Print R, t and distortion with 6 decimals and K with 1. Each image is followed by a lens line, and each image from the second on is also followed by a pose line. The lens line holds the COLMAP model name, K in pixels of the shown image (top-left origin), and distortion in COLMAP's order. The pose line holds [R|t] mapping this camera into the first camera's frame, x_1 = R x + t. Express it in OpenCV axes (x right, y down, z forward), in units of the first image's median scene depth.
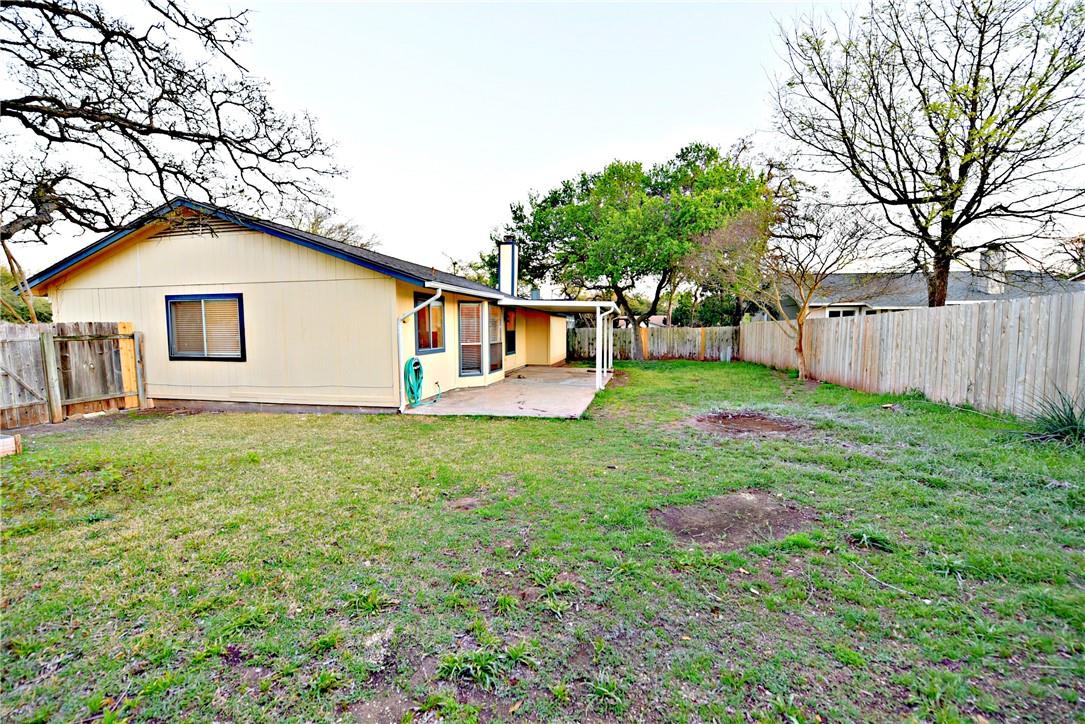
lens RADIAL K [[426.6, 0, 545.5], [0, 426.6, 362.6], [0, 0, 1]] dist [-0.025709, -0.000716]
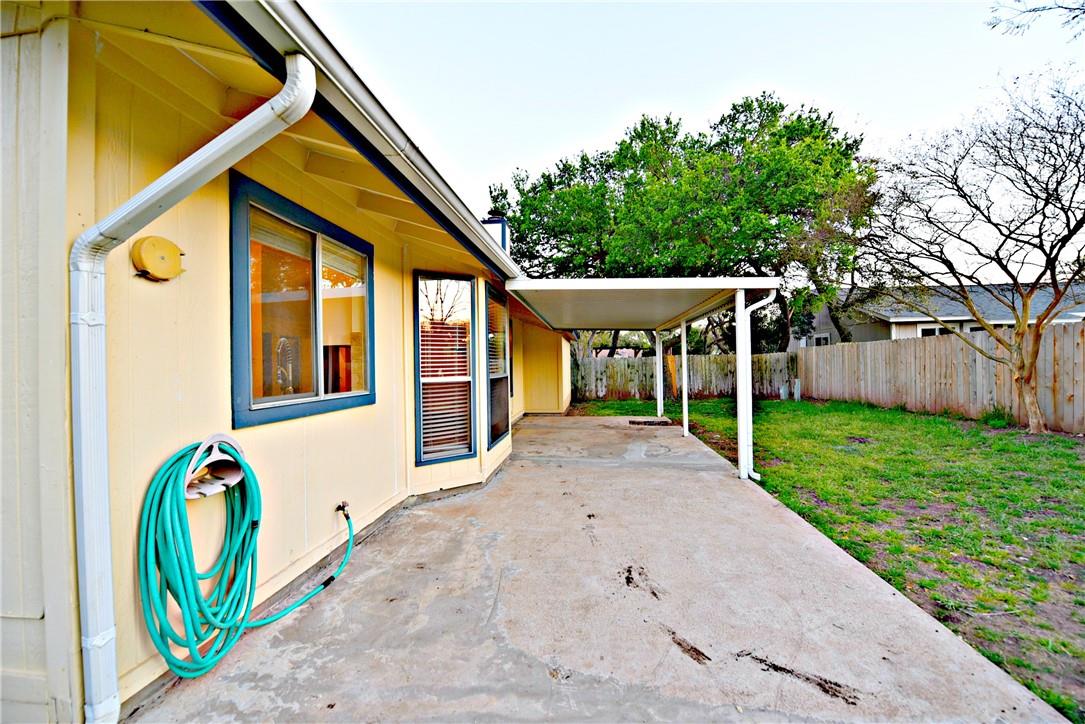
lens RADIAL K [[426.6, 0, 545.5], [0, 426.6, 362.6], [0, 0, 1]] dist [-0.025709, -0.000716]
pose [[0.995181, -0.014419, 0.096993, -0.107931], [0.022890, 0.995963, -0.086800, -0.020443], [-0.095349, 0.088602, 0.991493, 0.531794]]
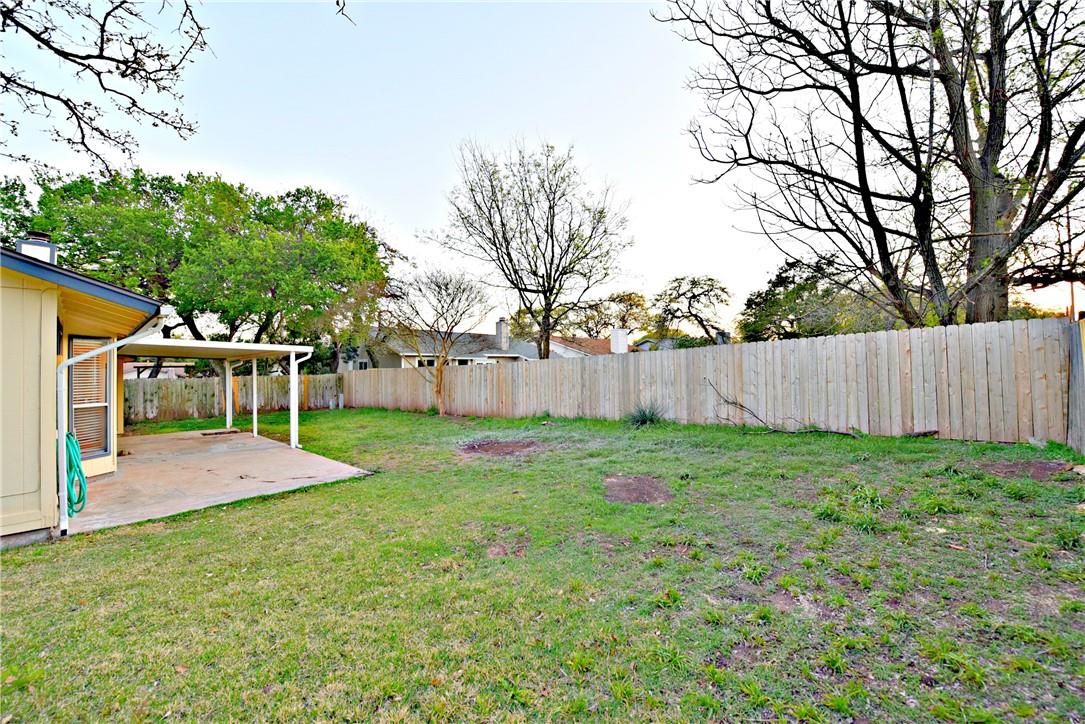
lens RADIAL K [[426.6, 0, 545.5], [0, 426.6, 362.6], [0, 0, 1]] dist [-0.025709, -0.000716]
pose [[0.501321, 0.011028, 0.865191, -0.322295], [0.086408, 0.994282, -0.062741, -0.010258], [-0.860936, 0.106213, 0.497502, 0.123667]]
